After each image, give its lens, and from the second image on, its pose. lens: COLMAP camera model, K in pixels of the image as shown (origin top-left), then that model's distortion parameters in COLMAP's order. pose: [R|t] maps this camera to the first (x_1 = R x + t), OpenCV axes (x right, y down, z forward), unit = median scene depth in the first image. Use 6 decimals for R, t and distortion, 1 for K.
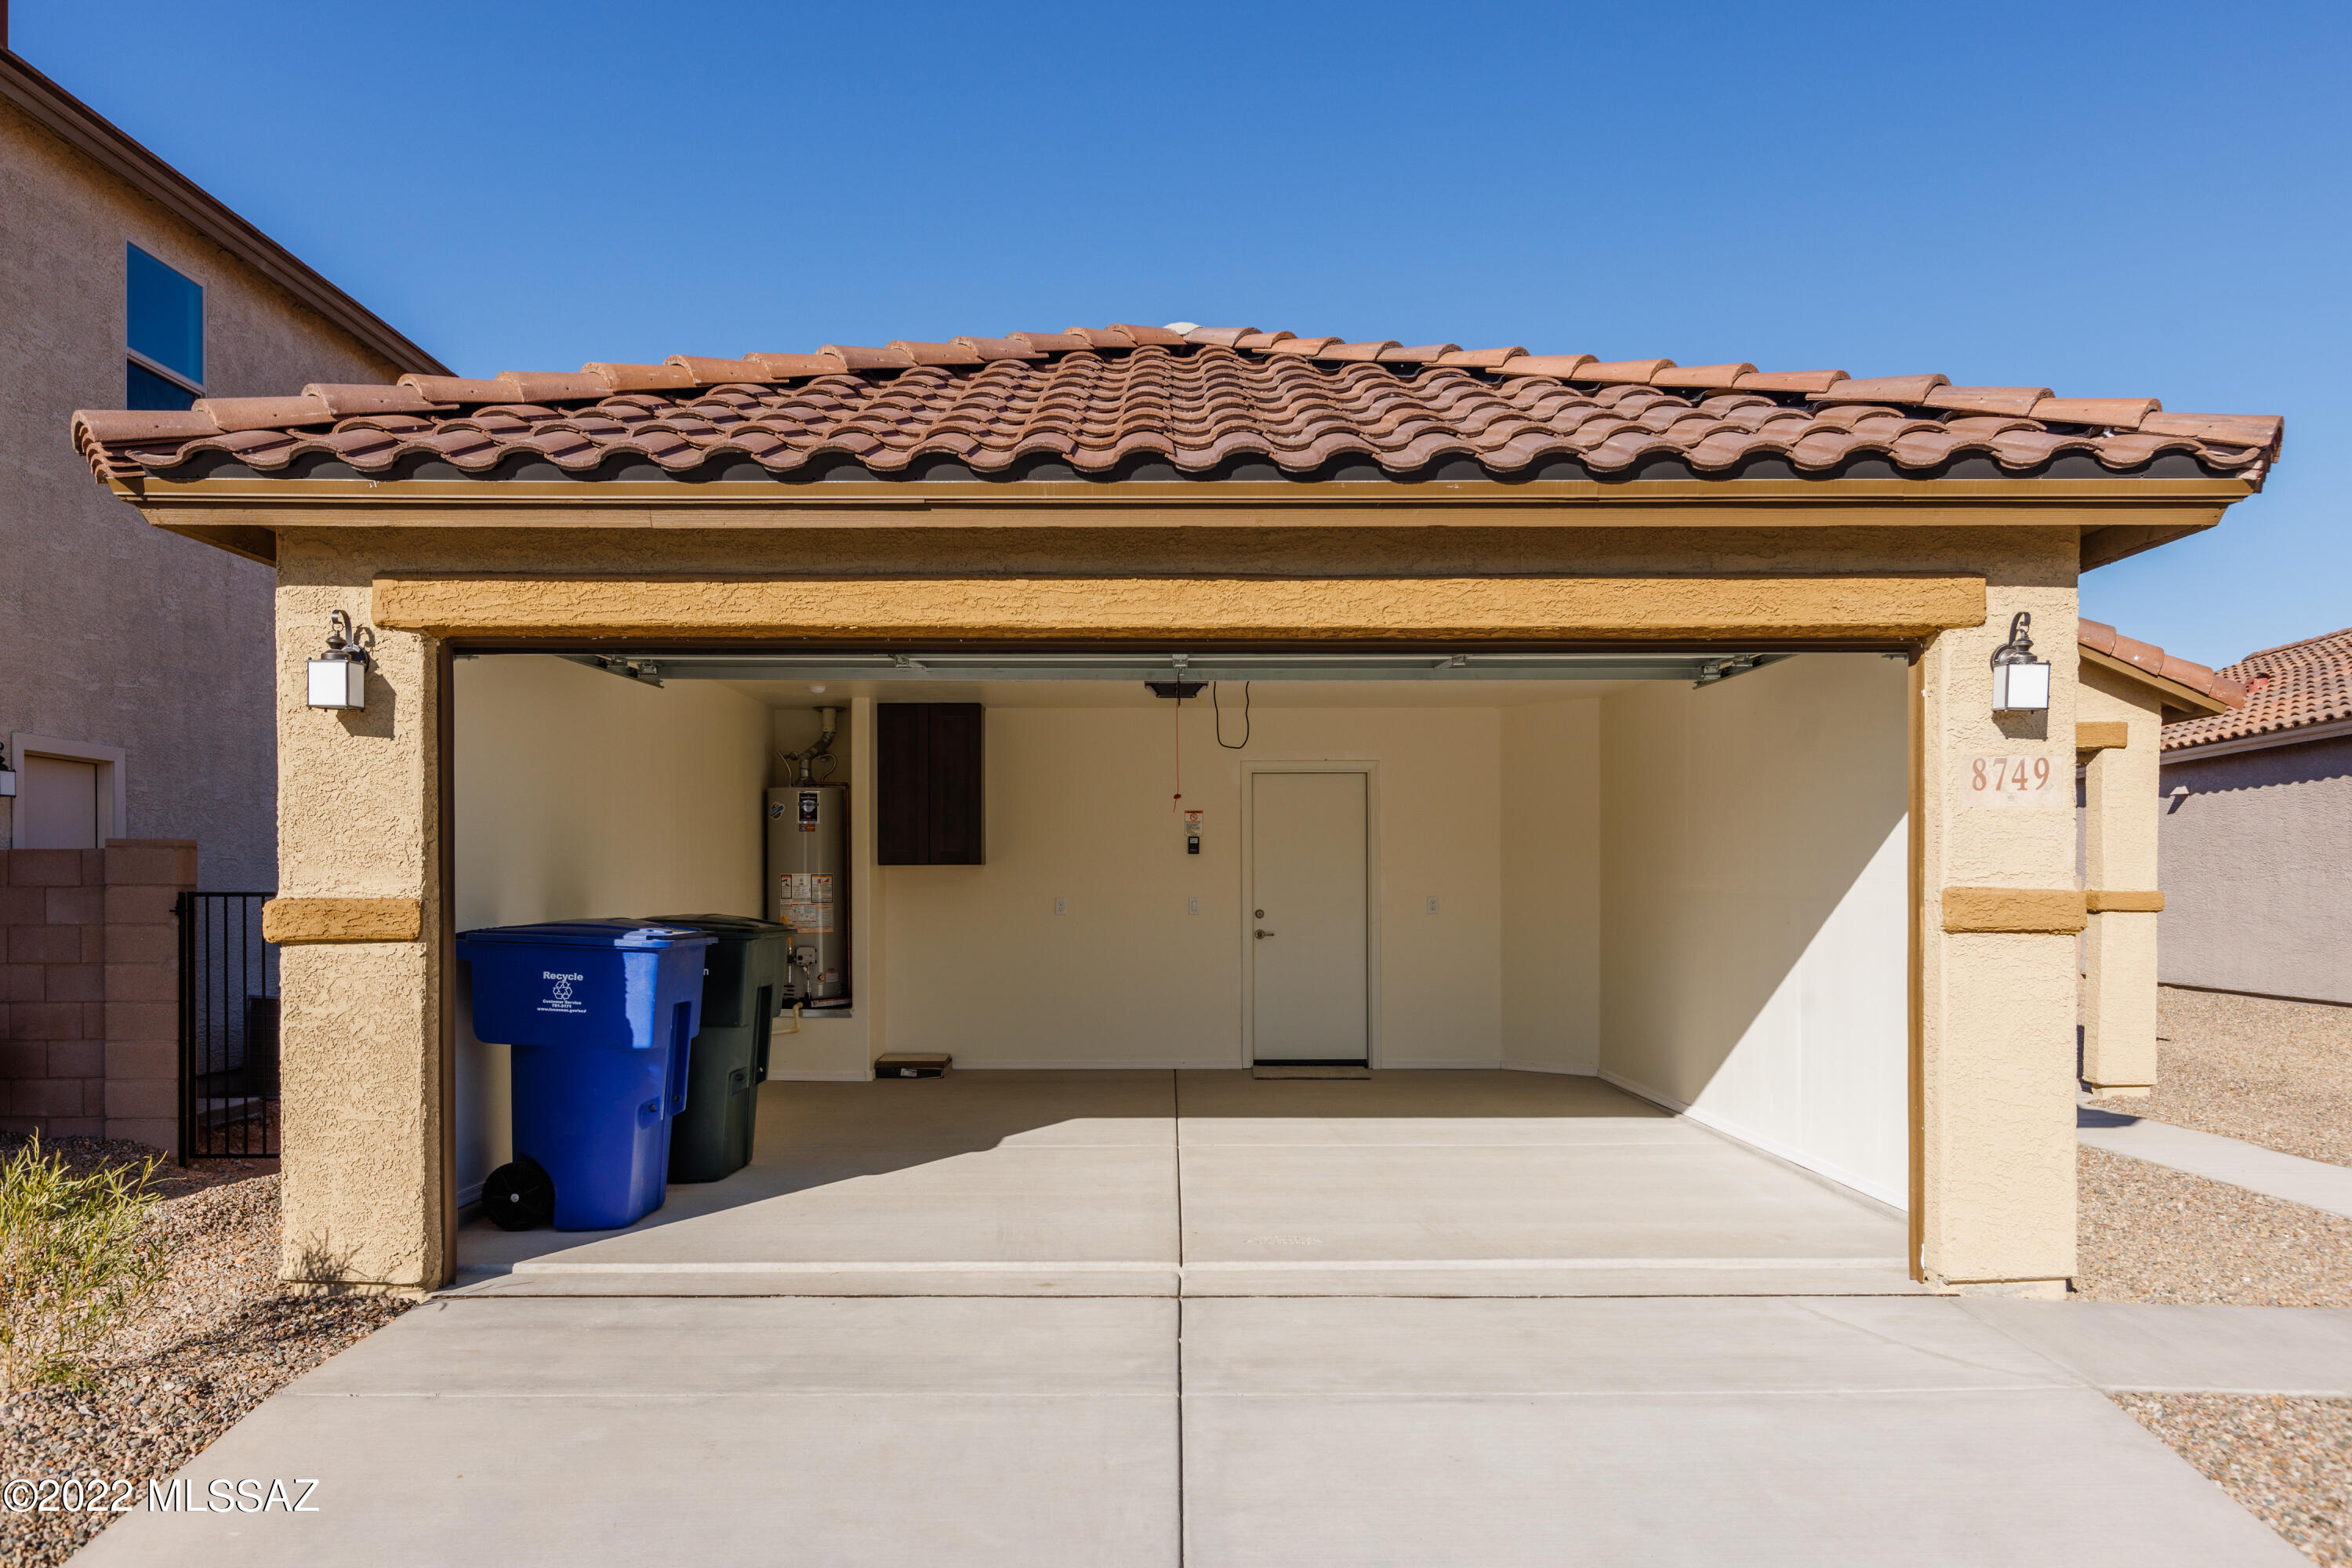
lens RADIAL K [[1661.3, 0, 1179.4], [0, 1661.3, 922.4], [0, 0, 1]] dist [0.002079, 0.001713]
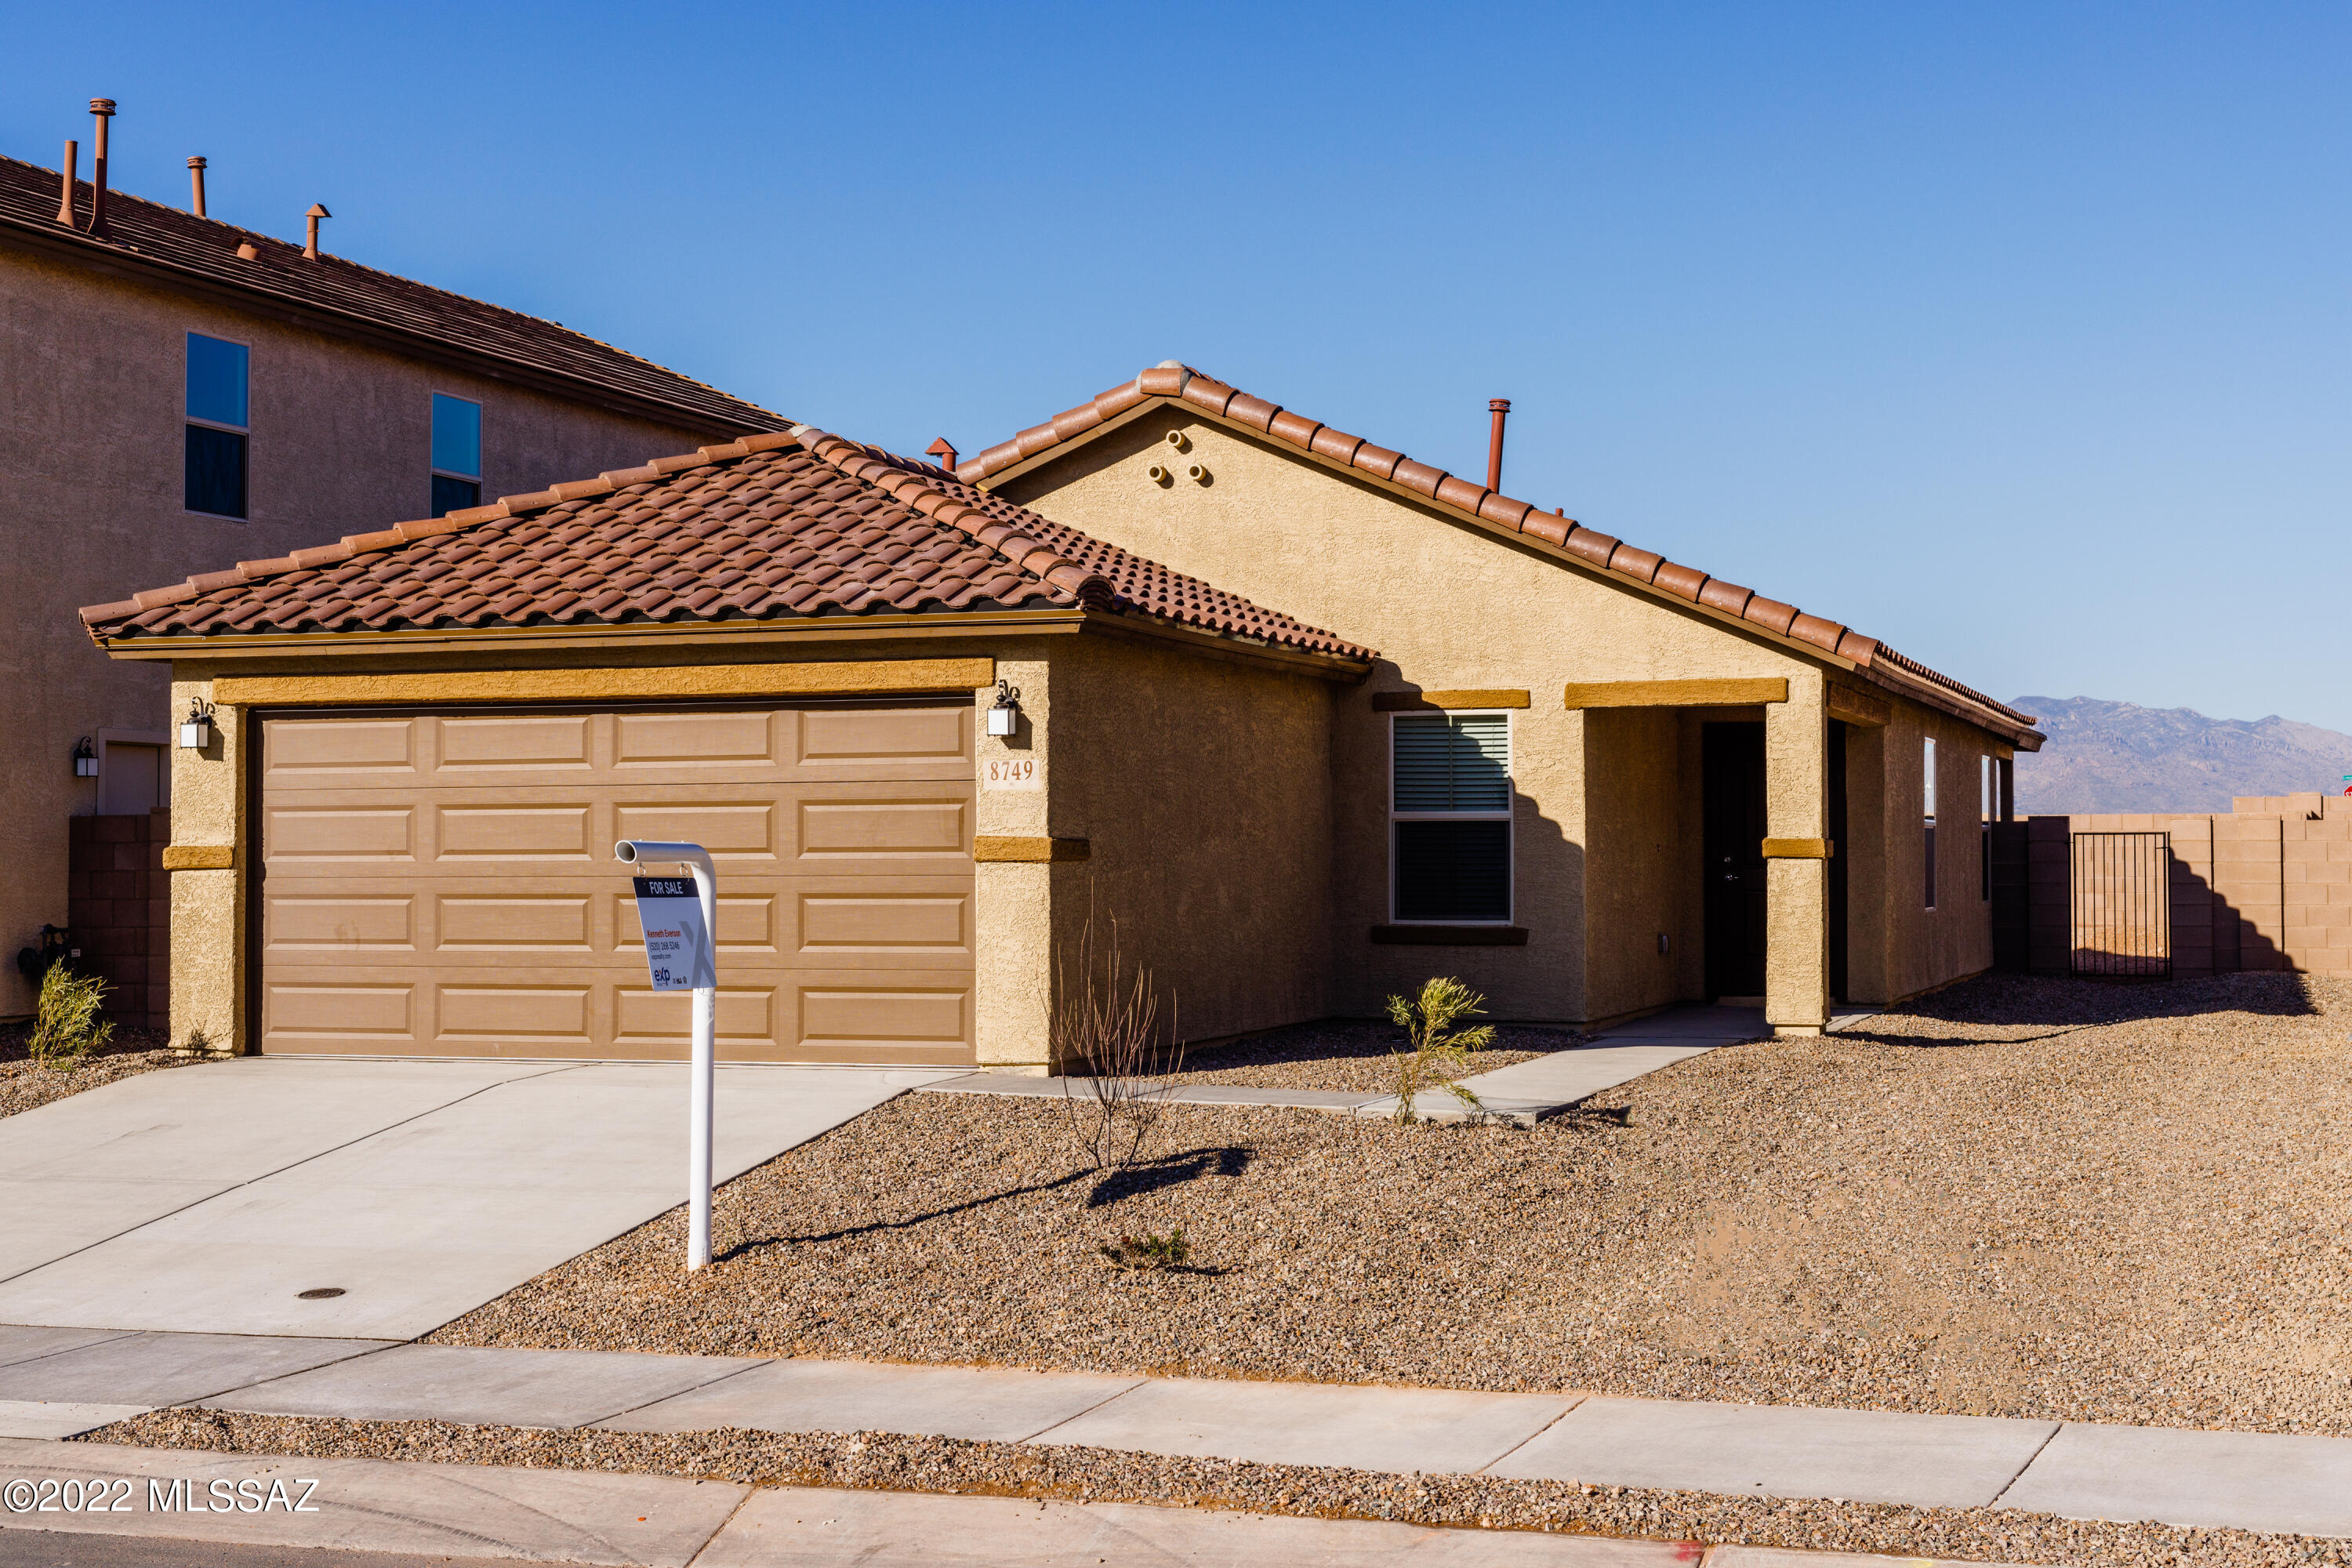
lens RADIAL K [[3291.4, 0, 1176.0], [0, 3291.4, 784.0], [0, 0, 1]] dist [0.005673, 0.017614]
pose [[0.942136, -0.010566, -0.335064, 1.809524], [-0.002621, 0.999241, -0.038879, 0.057742], [0.335220, 0.037507, 0.941393, -2.170432]]
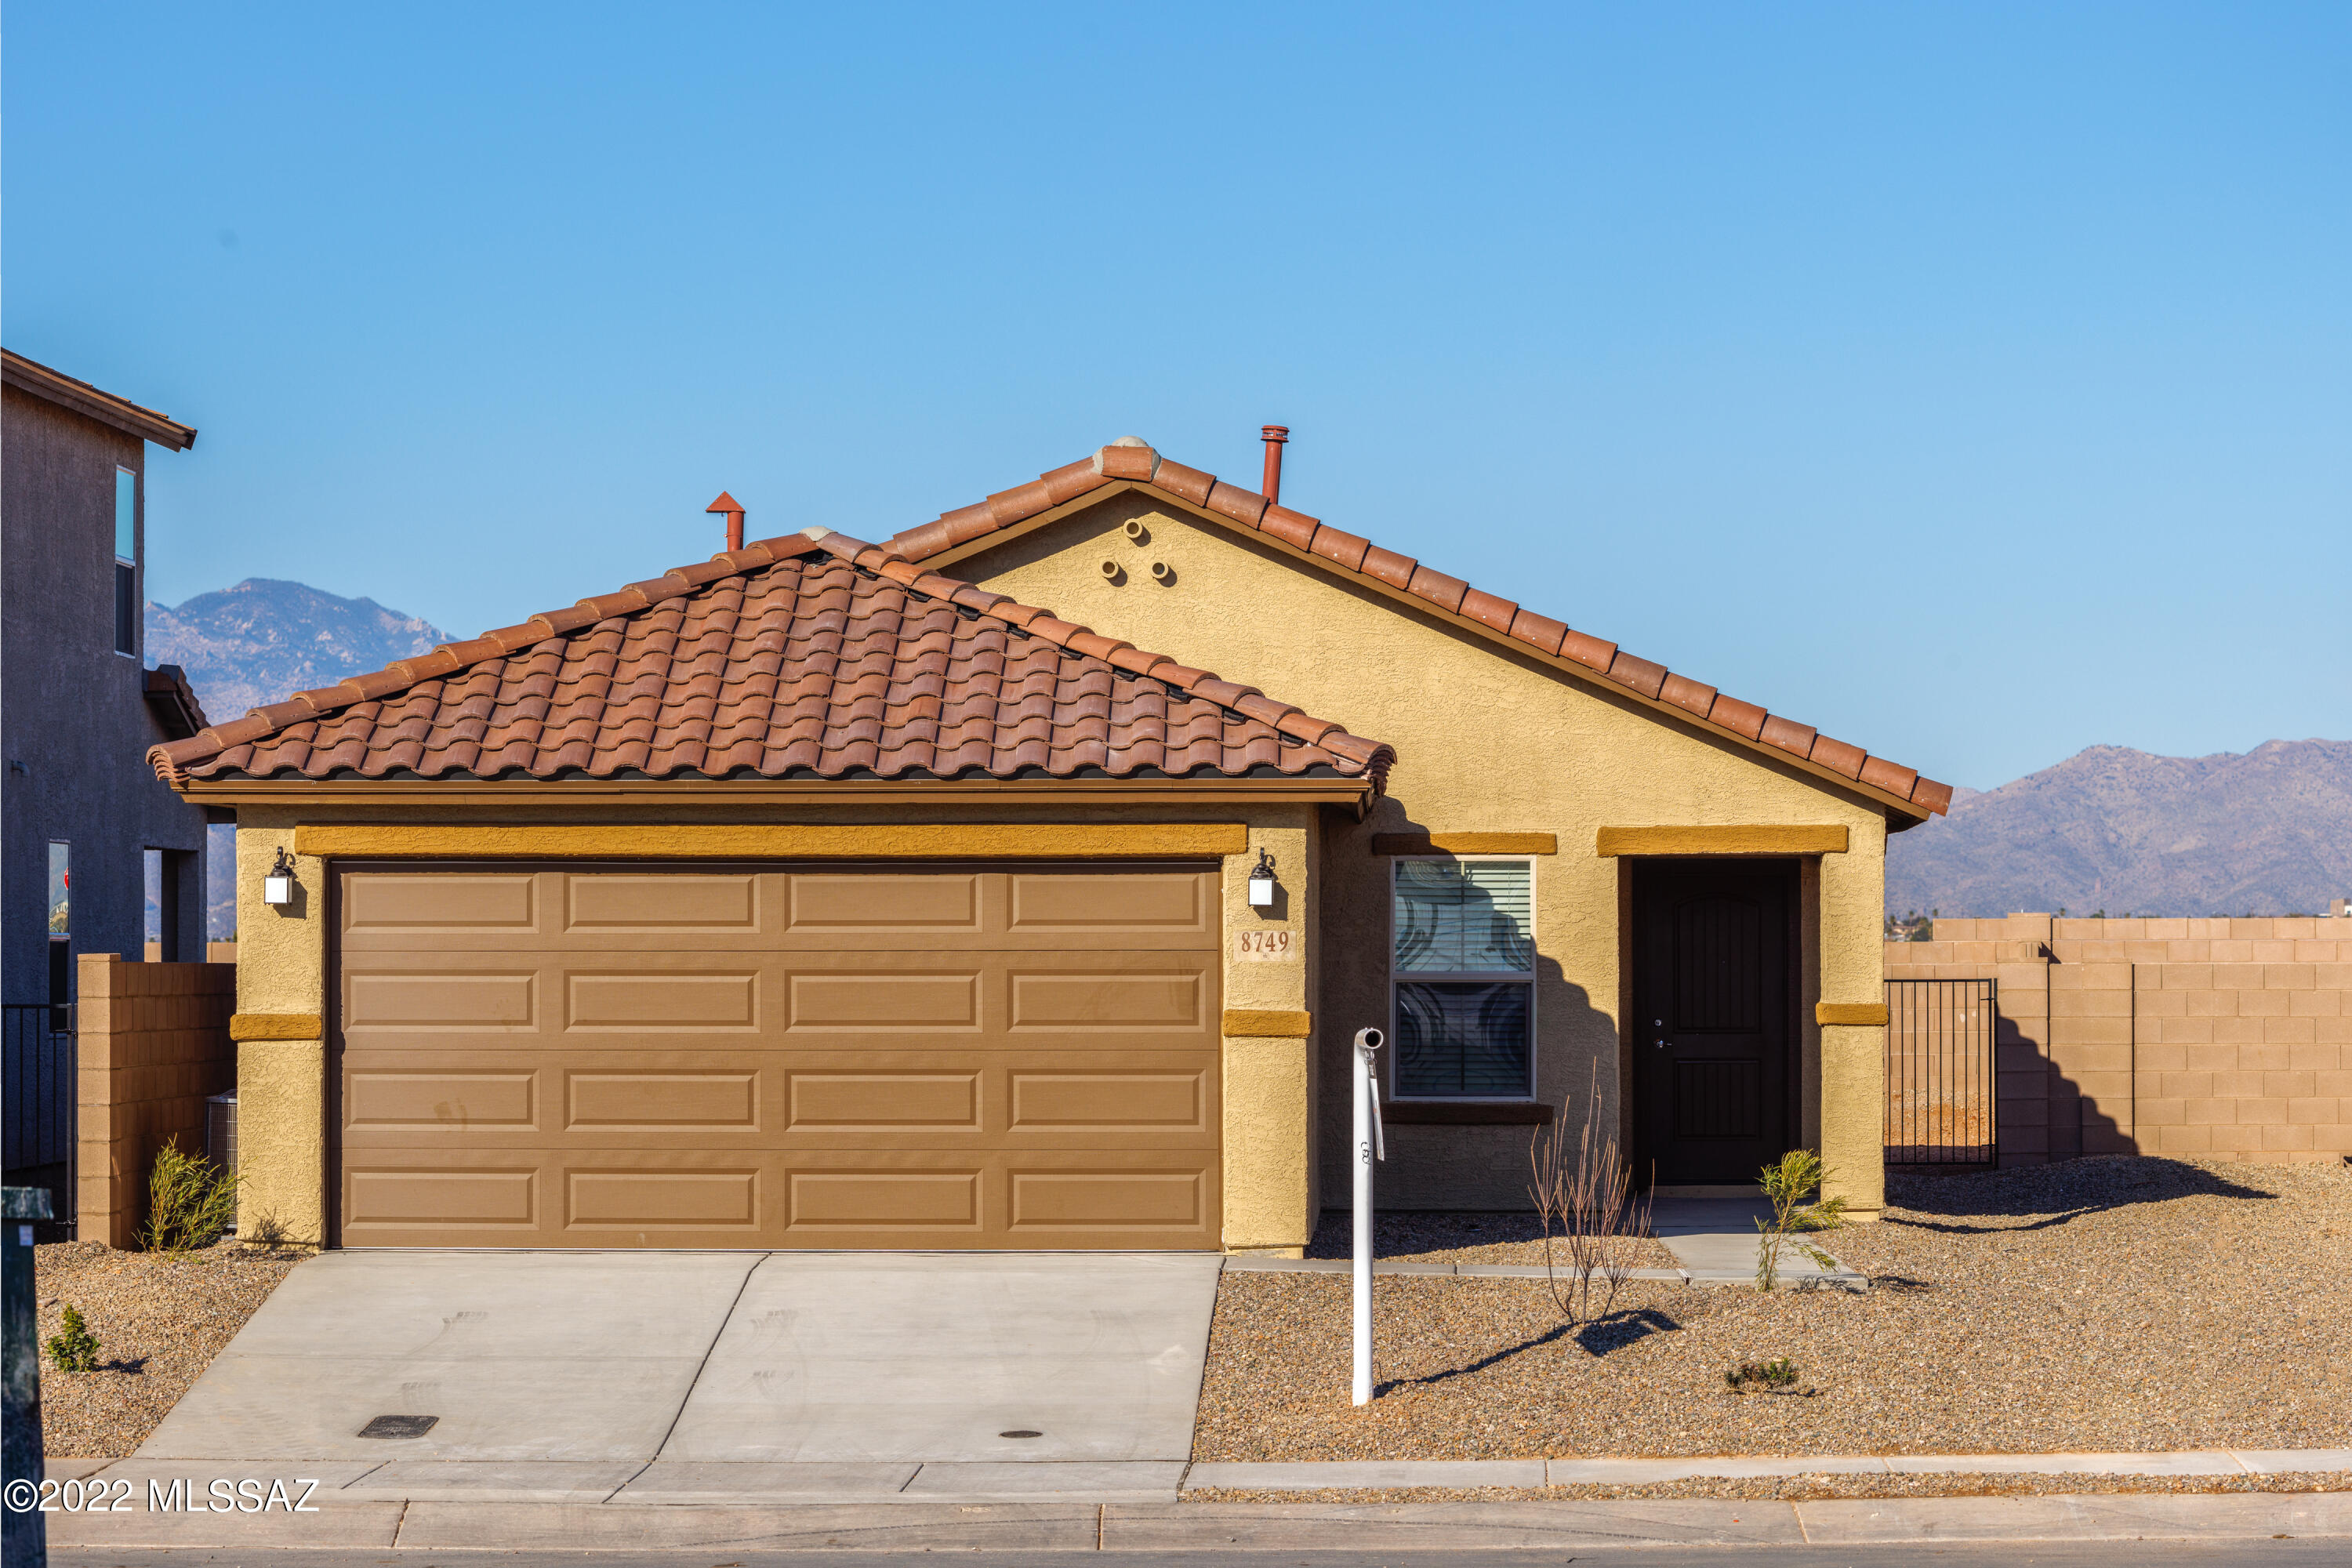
lens RADIAL K [[7159.1, 0, 1176.0], [0, 7159.1, 784.0], [0, 0, 1]] dist [-0.631795, 10.128708]
pose [[0.999309, -0.000754, -0.037168, 0.676730], [-0.000801, 0.999126, -0.041803, 0.052655], [0.037167, 0.041804, 0.998434, -6.162140]]
